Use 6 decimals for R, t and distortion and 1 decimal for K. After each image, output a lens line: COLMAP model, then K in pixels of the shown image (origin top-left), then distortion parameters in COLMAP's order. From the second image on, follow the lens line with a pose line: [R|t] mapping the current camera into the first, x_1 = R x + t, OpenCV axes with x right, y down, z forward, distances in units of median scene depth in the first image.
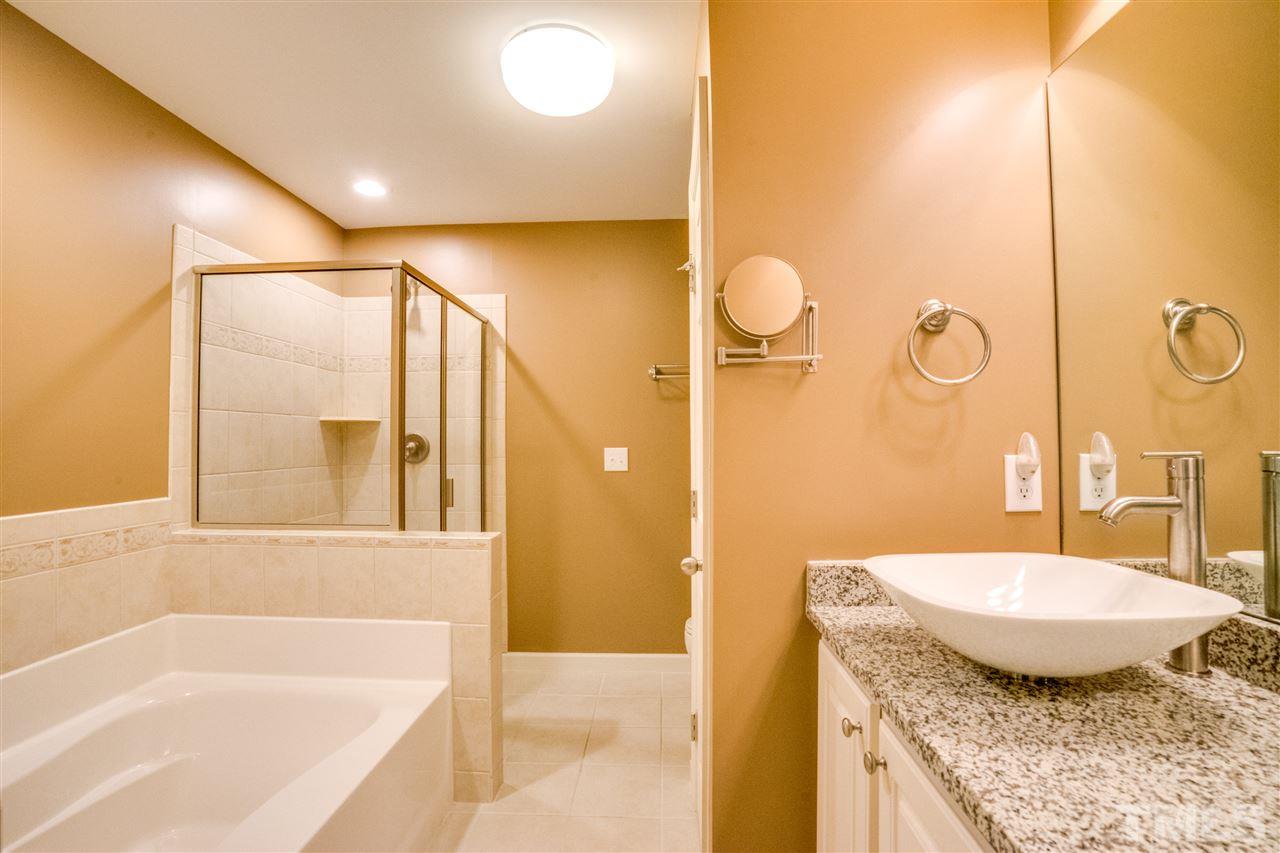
lens RADIAL K [[587.9, 0, 635.6], [0, 587.9, 428.4], [0, 0, 1]] dist [-0.057559, 0.020795]
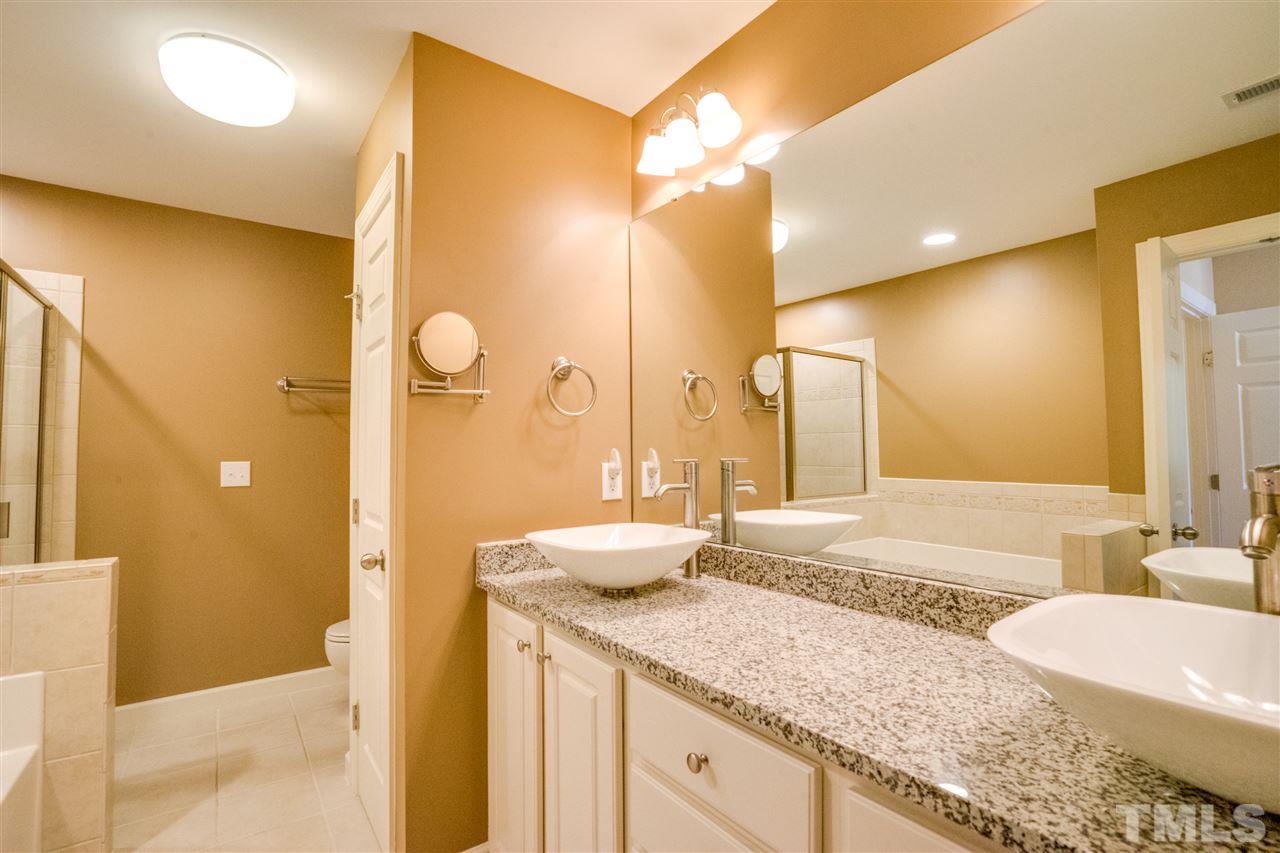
lens RADIAL K [[587.9, 0, 635.6], [0, 587.9, 428.4], [0, 0, 1]] dist [-0.057559, 0.020795]
pose [[0.783298, 0.024159, 0.621176, -0.261084], [-0.009702, 0.999598, -0.026644, -0.004781], [-0.621570, 0.014843, 0.783218, -0.278339]]
